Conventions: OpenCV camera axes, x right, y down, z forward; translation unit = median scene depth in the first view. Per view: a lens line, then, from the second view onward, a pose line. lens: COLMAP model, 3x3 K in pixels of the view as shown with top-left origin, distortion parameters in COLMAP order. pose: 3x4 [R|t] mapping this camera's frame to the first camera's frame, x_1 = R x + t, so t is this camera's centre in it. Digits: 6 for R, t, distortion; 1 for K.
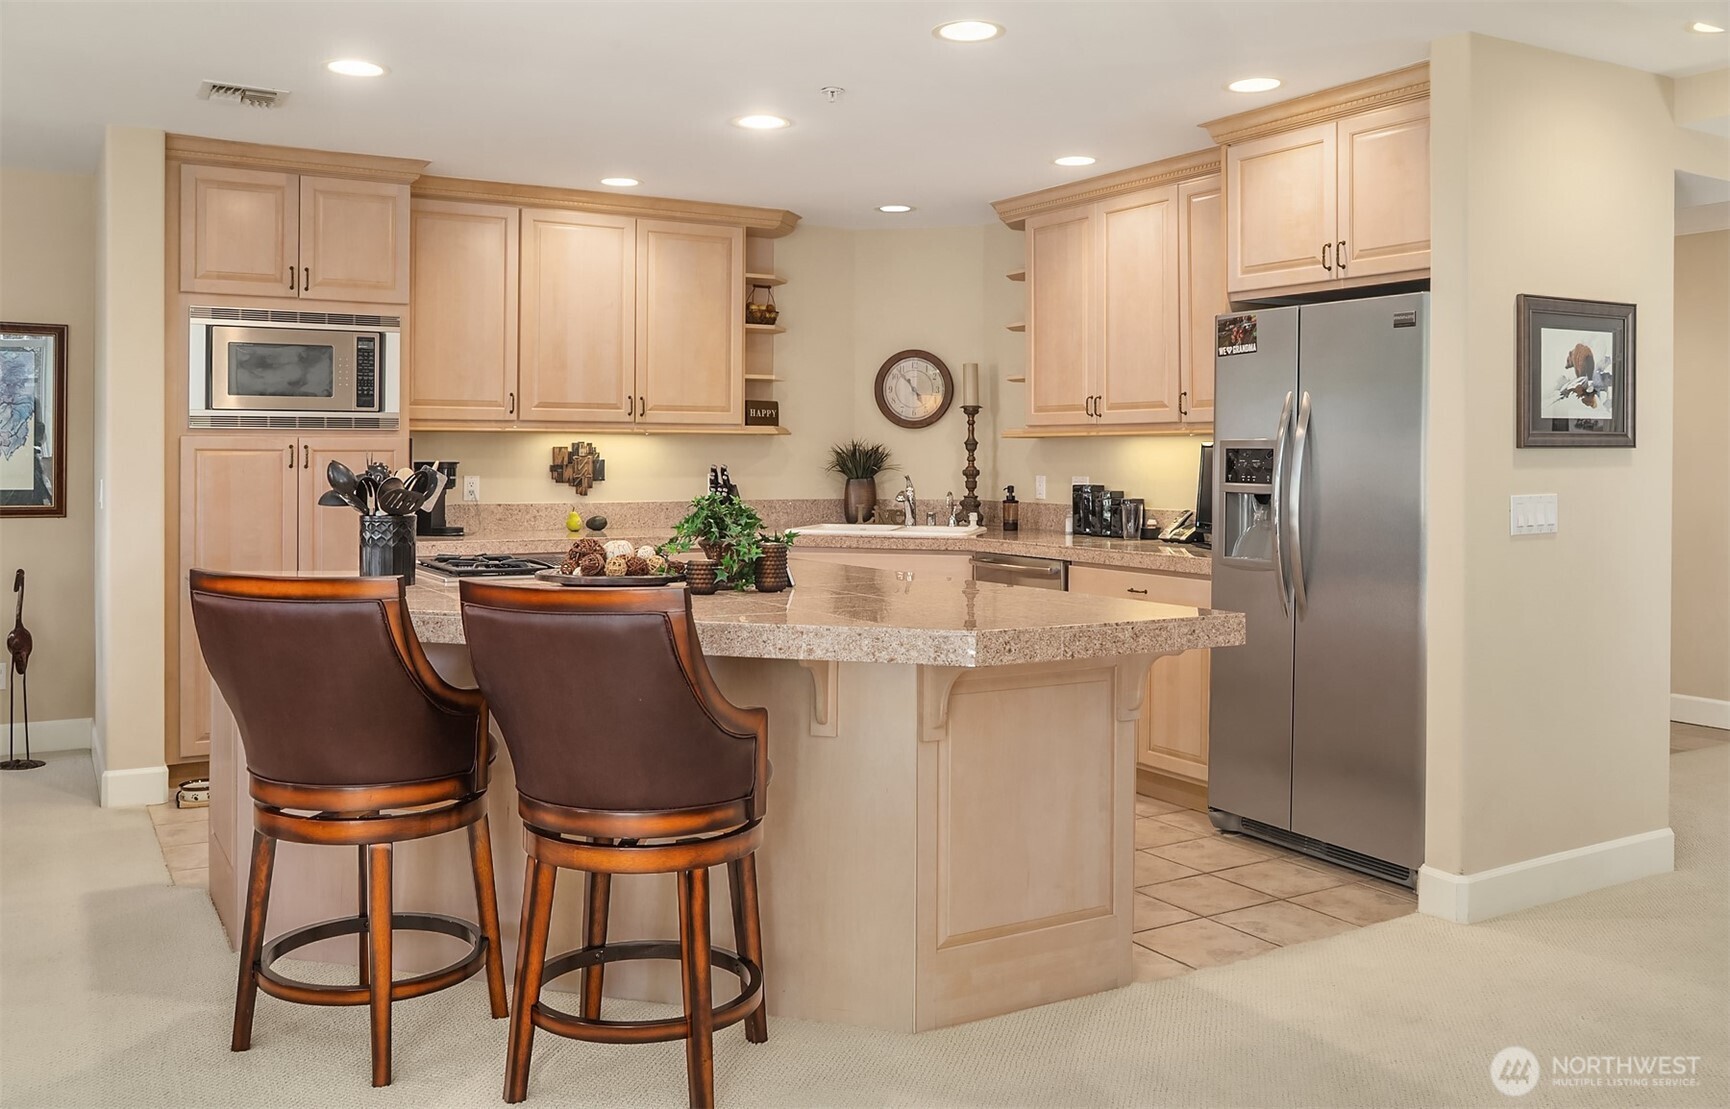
lens RADIAL K [[1416.9, 0, 835.4], [0, 1416.9, 449.7], [0, 0, 1]] dist [-0.024302, -0.004876]
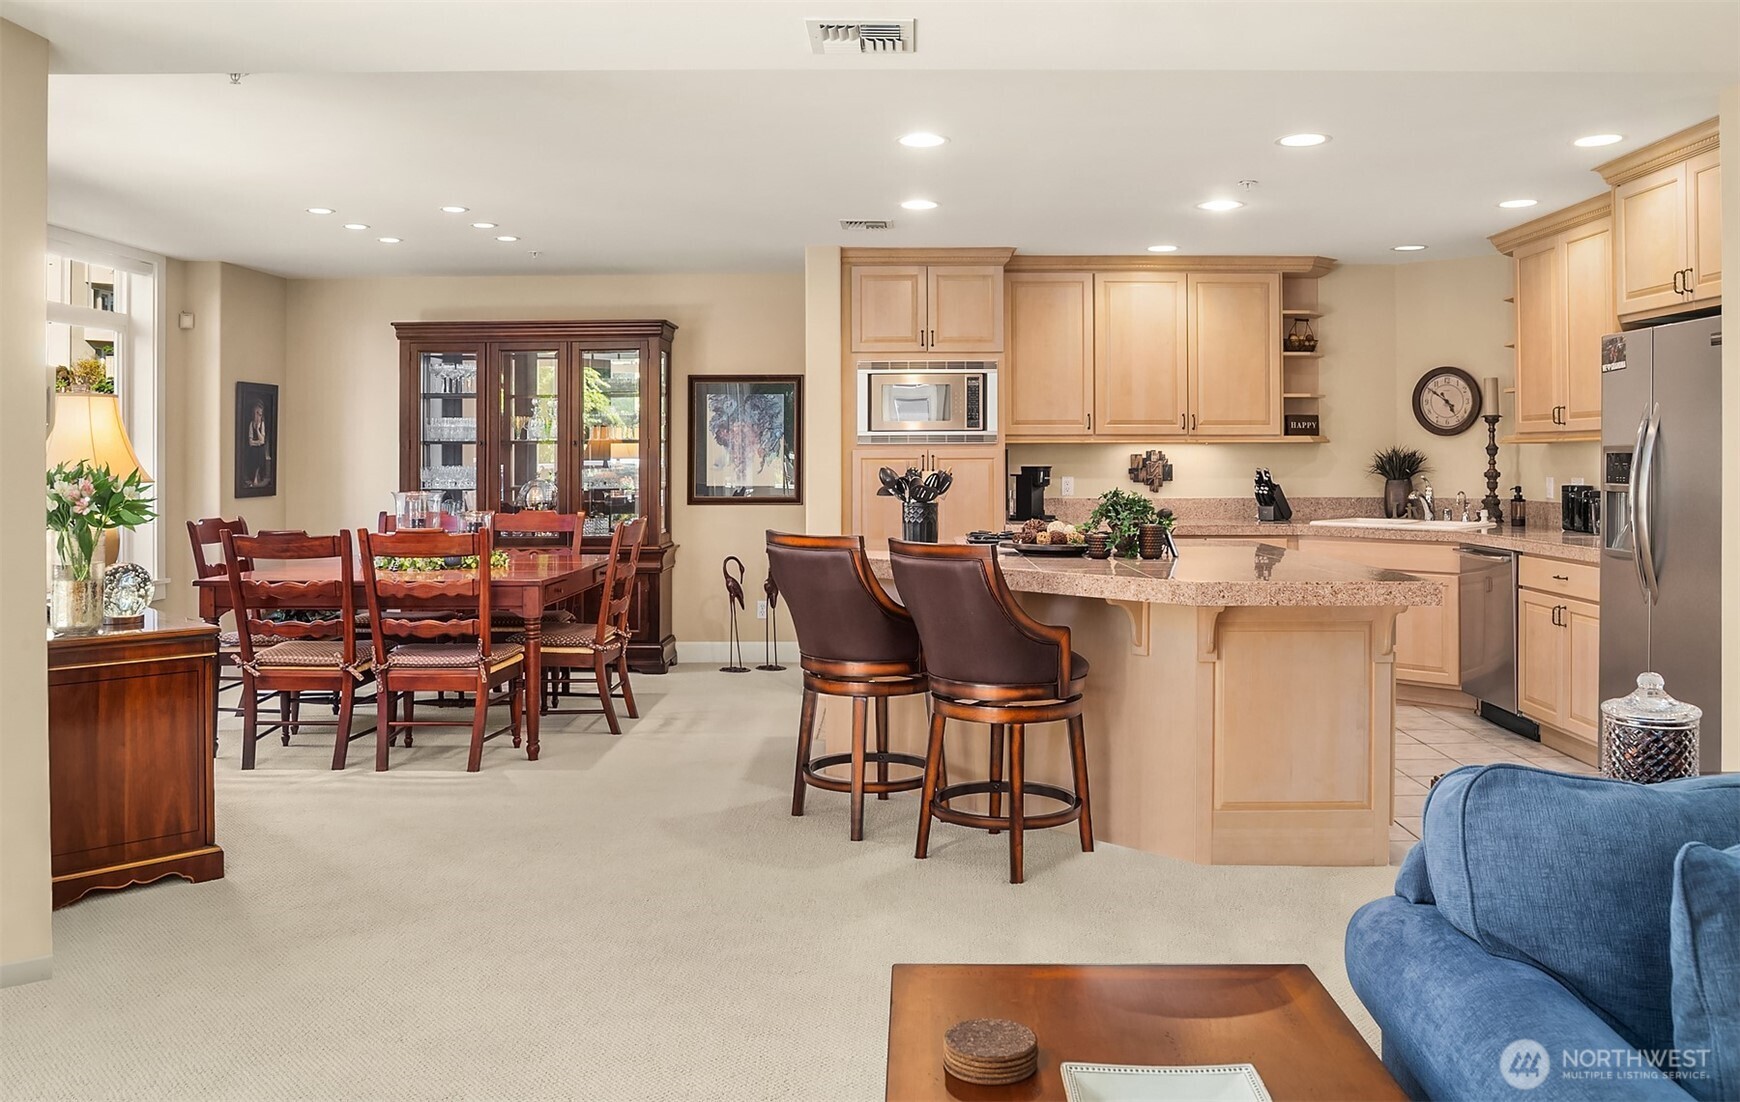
lens RADIAL K [[1287.5, 0, 862.3], [0, 1287.5, 438.5], [0, 0, 1]] dist [-0.071120, 0.023845]
pose [[0.857150, -0.014037, -0.514875, 0.224581], [0.007751, 0.999867, -0.014357, -0.001938], [0.515008, 0.008315, 0.857145, -0.145016]]
